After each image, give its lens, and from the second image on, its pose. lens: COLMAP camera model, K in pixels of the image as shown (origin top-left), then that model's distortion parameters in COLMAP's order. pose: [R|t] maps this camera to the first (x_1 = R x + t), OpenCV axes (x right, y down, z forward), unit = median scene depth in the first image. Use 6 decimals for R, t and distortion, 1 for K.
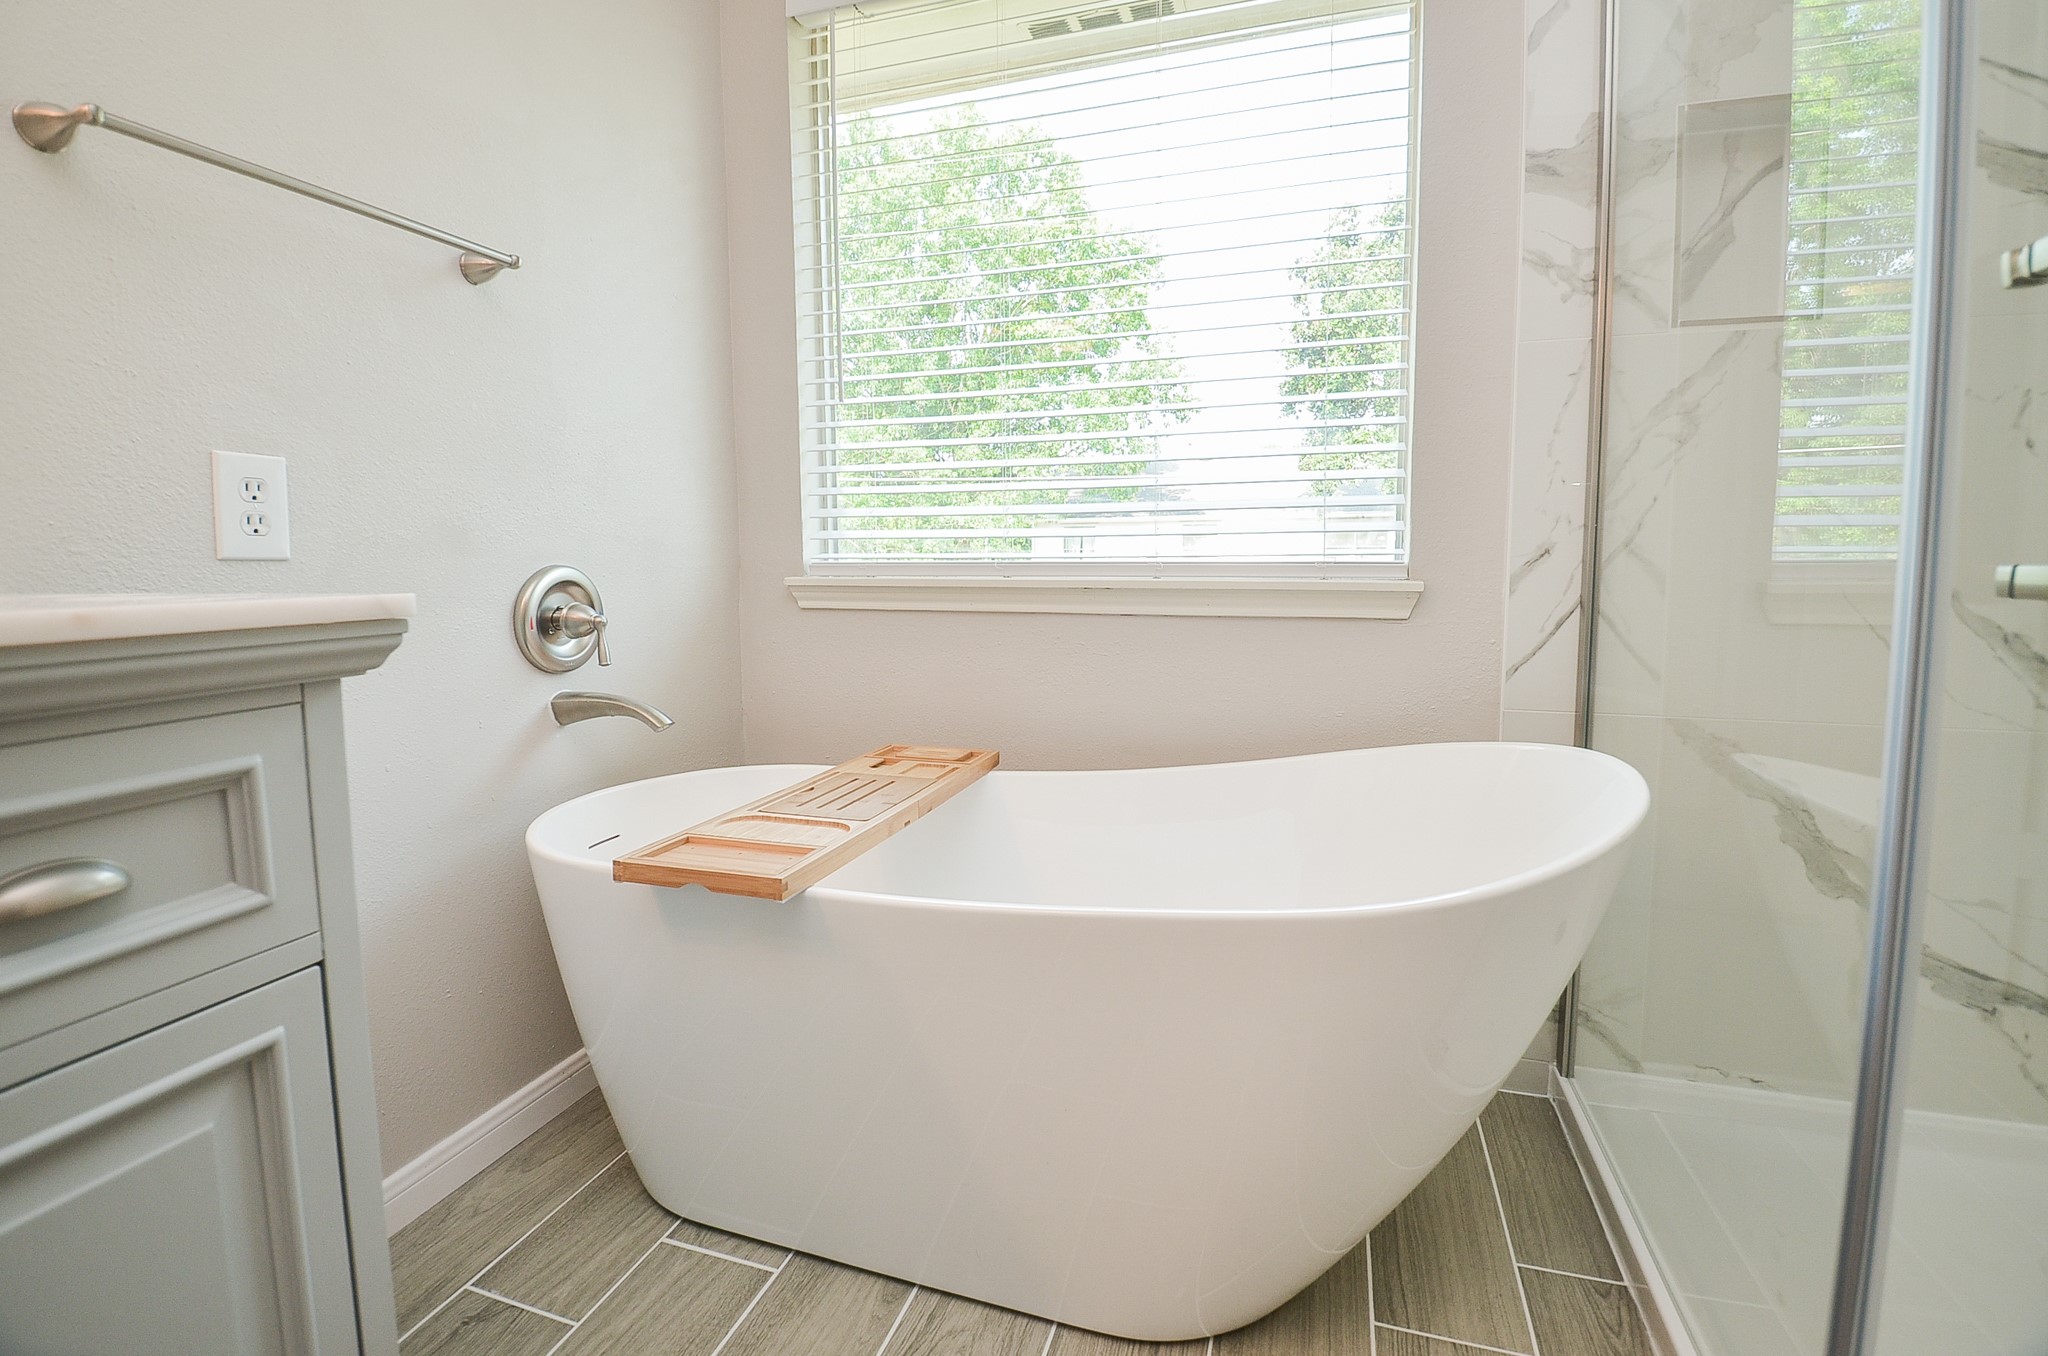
lens RADIAL K [[931.3, 0, 997.4], [0, 931.3, 653.6], [0, 0, 1]] dist [0.001087, -0.014789]
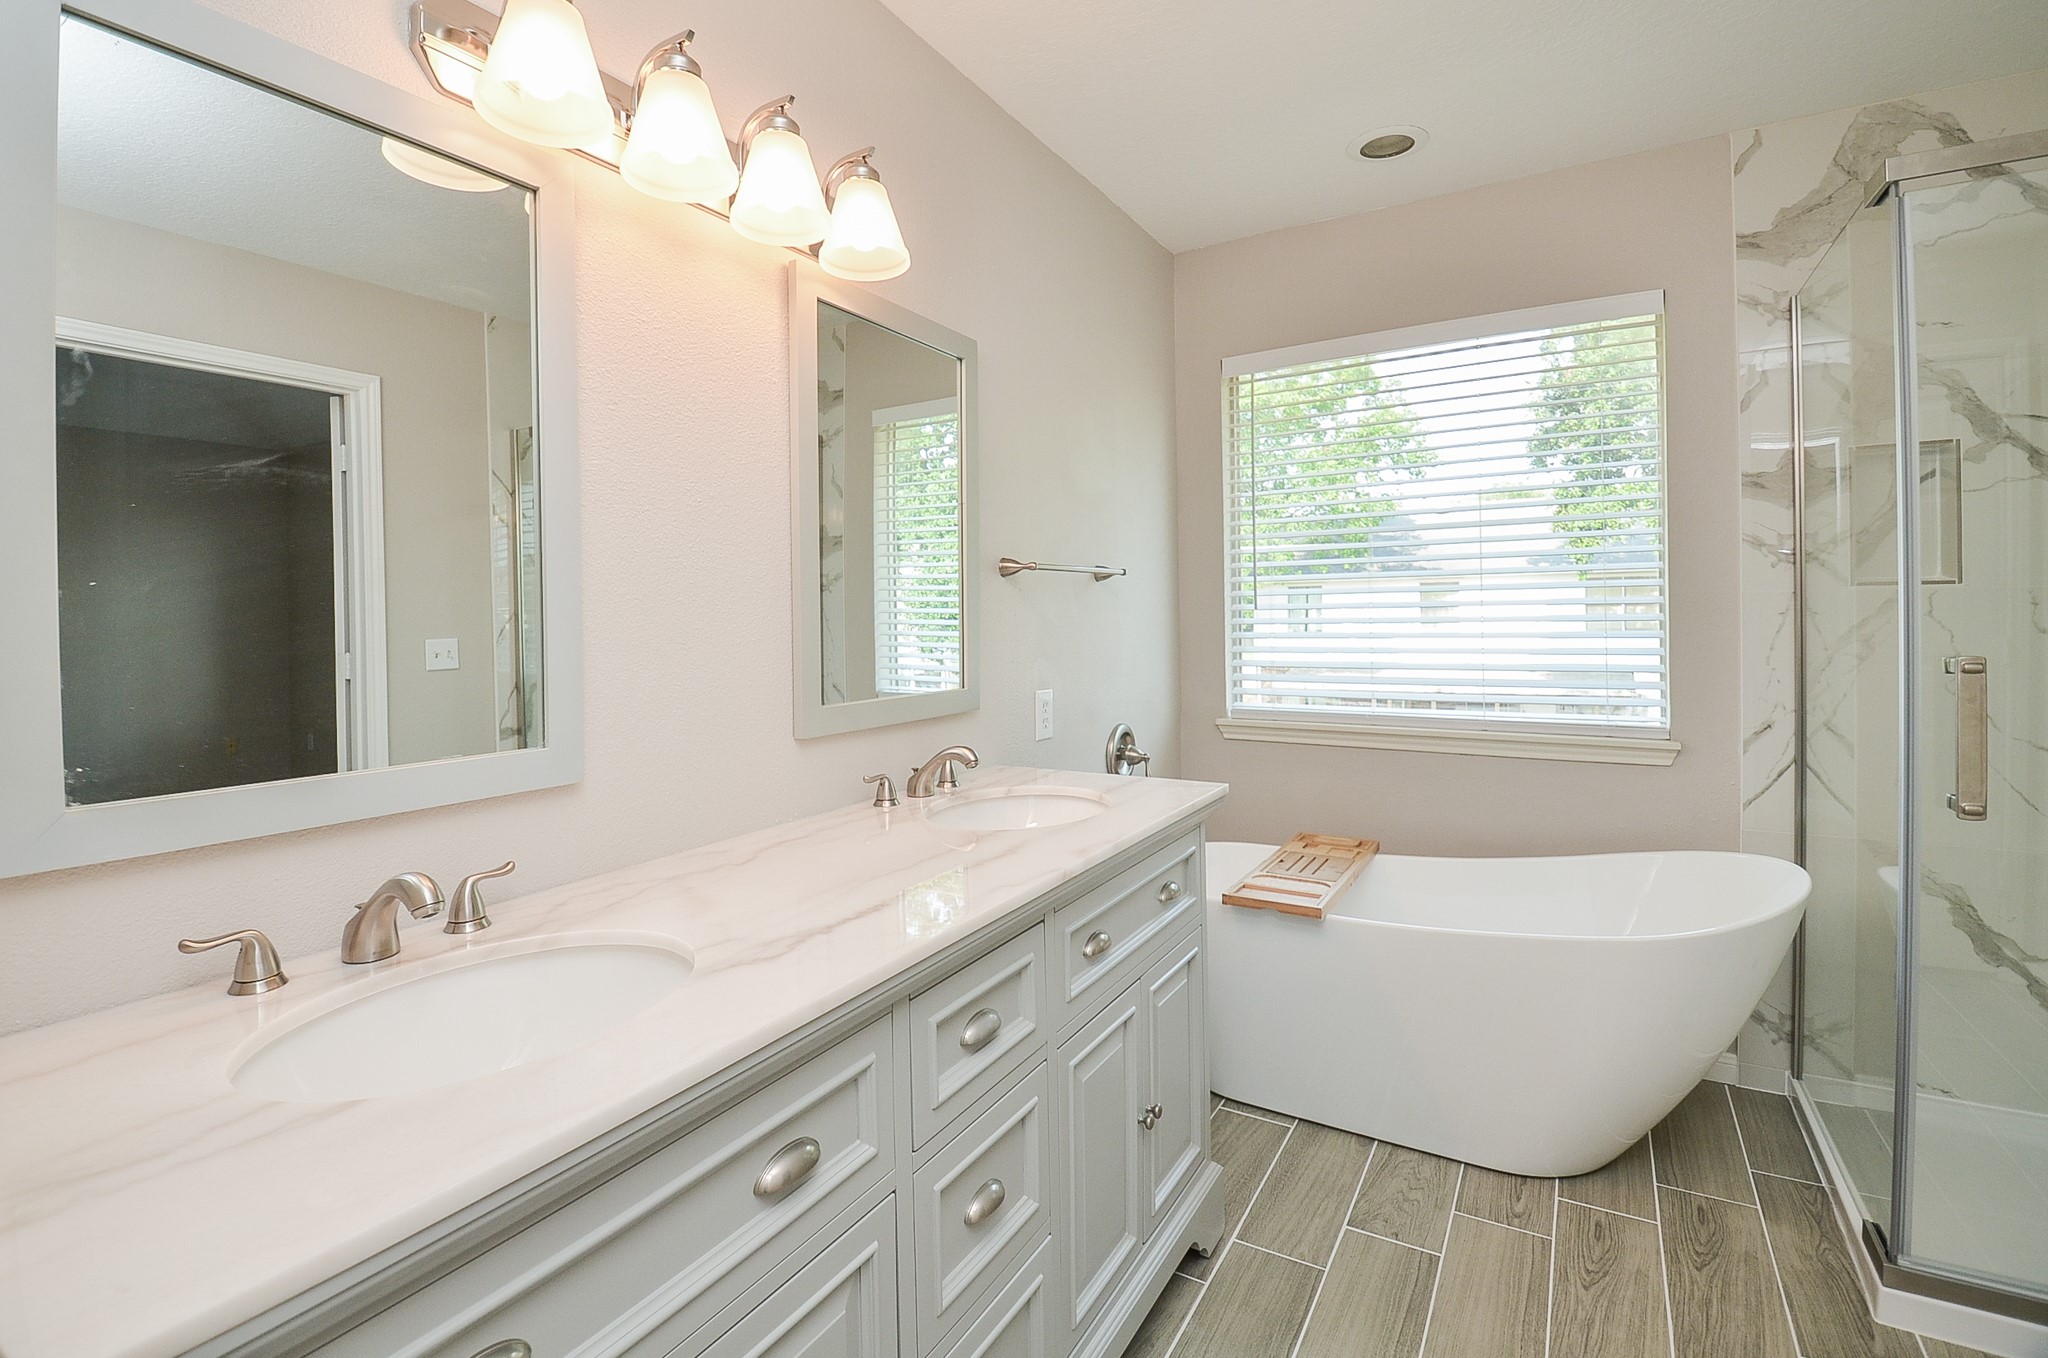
lens RADIAL K [[937.9, 0, 991.2], [0, 937.9, 639.0], [0, 0, 1]] dist [-0.009783, -0.010383]
pose [[0.973495, -0.002890, -0.228691, -0.315992], [-0.015286, 0.996862, -0.077666, -0.117856], [0.228198, 0.079103, 0.970396, -0.807093]]
